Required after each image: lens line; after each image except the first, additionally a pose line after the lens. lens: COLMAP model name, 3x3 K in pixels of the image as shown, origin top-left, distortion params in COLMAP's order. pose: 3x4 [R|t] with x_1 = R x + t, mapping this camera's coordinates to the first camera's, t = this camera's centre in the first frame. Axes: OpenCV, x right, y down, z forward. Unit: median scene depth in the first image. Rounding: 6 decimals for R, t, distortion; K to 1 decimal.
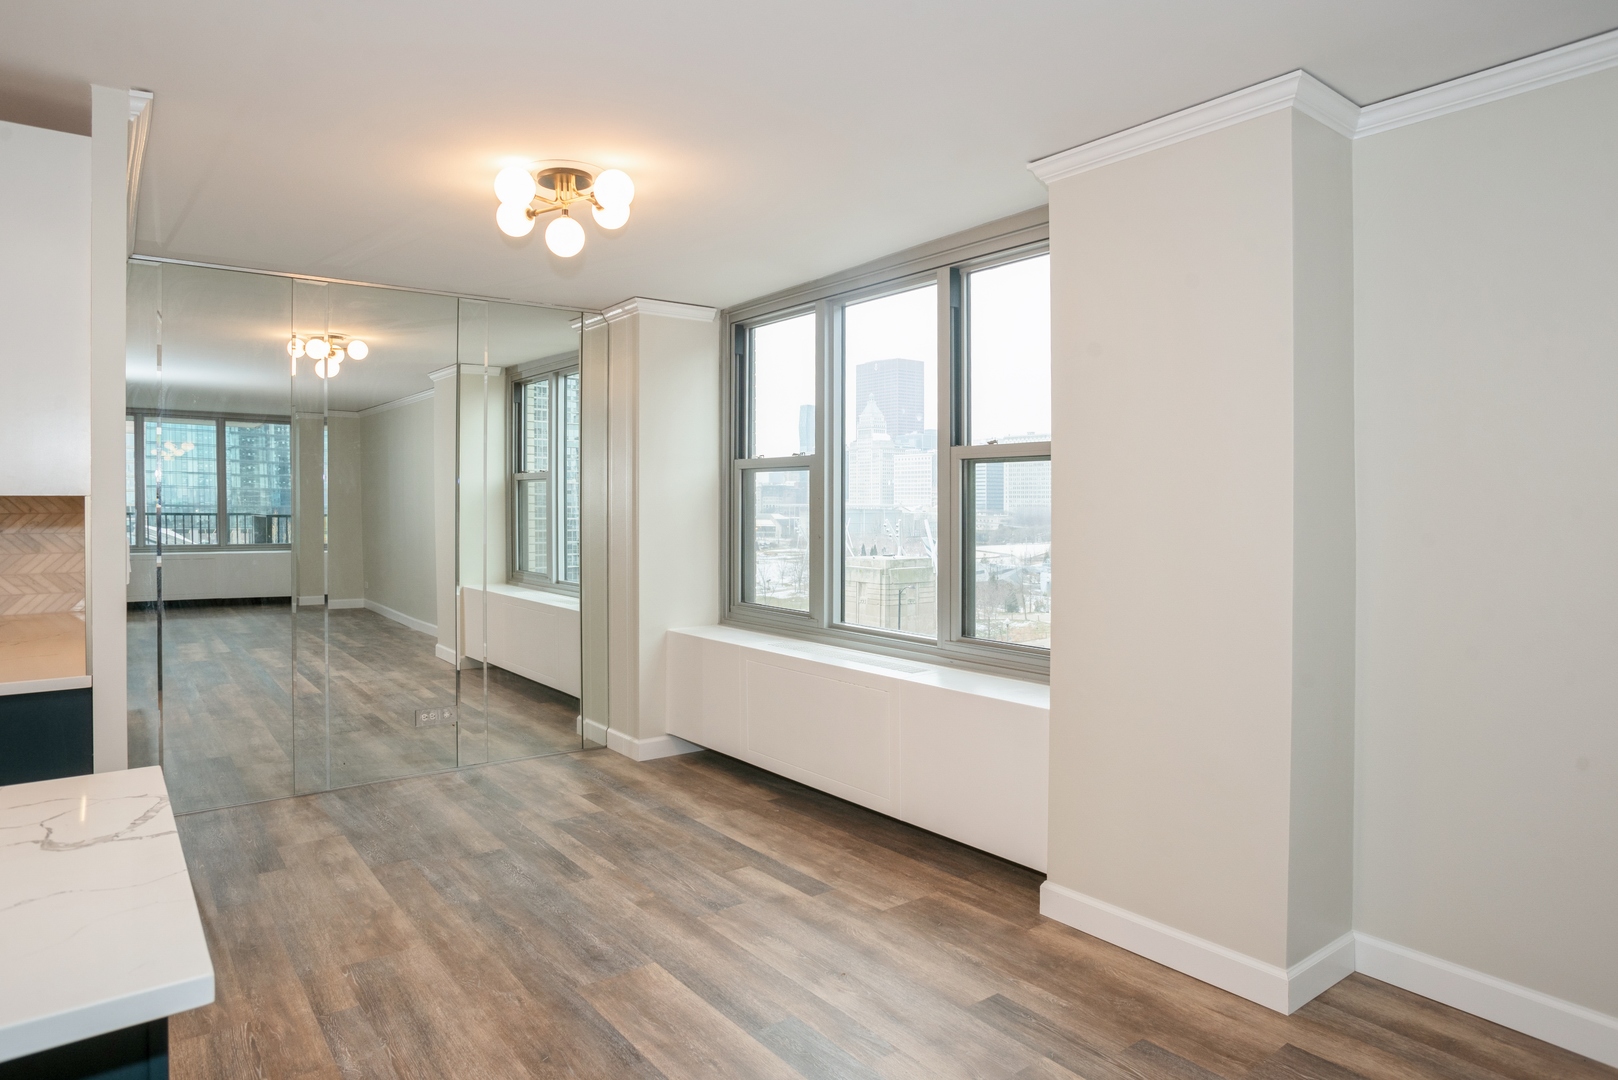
lens RADIAL K [[948.9, 0, 813.4], [0, 948.9, 532.6], [0, 0, 1]] dist [-0.073287, 0.036253]
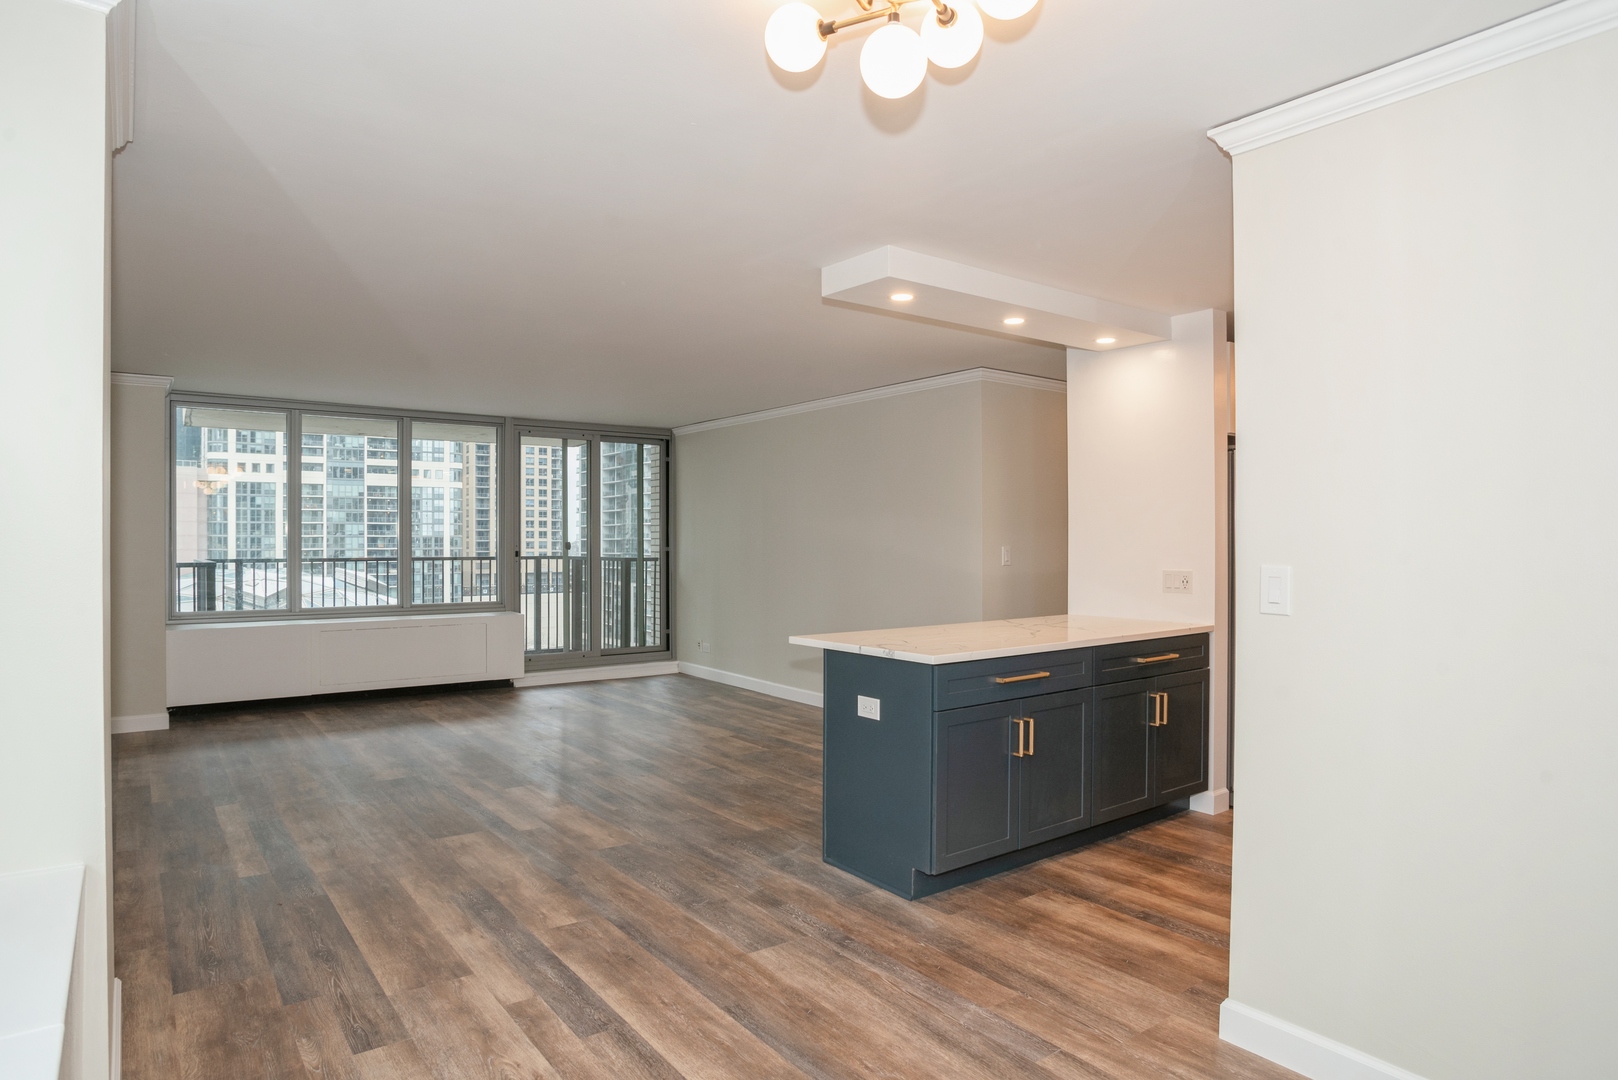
lens RADIAL K [[948.9, 0, 813.4], [0, 948.9, 532.6], [0, 0, 1]] dist [-0.073287, 0.036253]
pose [[-0.999954, -0.000850, 0.009513, -0.182047], [-0.000648, 0.999776, 0.021163, -0.032270], [-0.009529, 0.021156, -0.999731, 1.283979]]
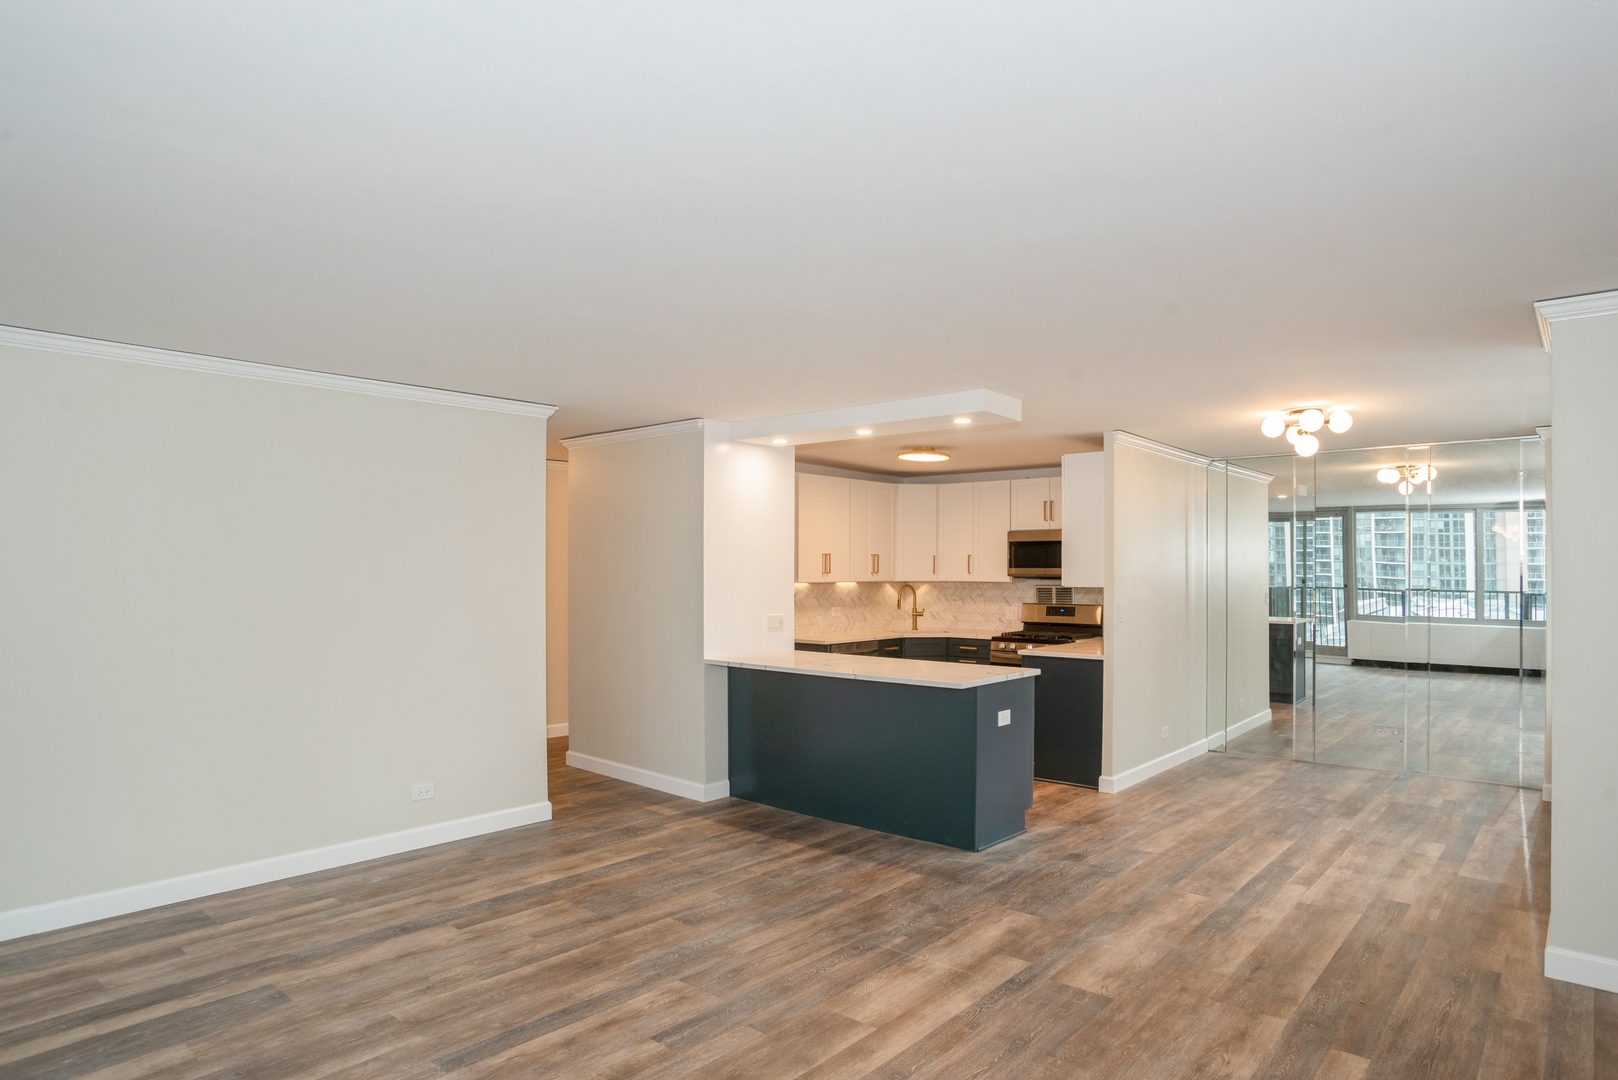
lens RADIAL K [[916.5, 0, 801.8], [0, 916.5, 566.9], [0, 0, 1]] dist [-0.076709, 0.033433]
pose [[0.186223, -0.008143, -0.982474, 1.012628], [-0.027455, 0.999532, -0.013488, -0.024466], [0.982124, 0.029485, 0.185913, -0.222028]]
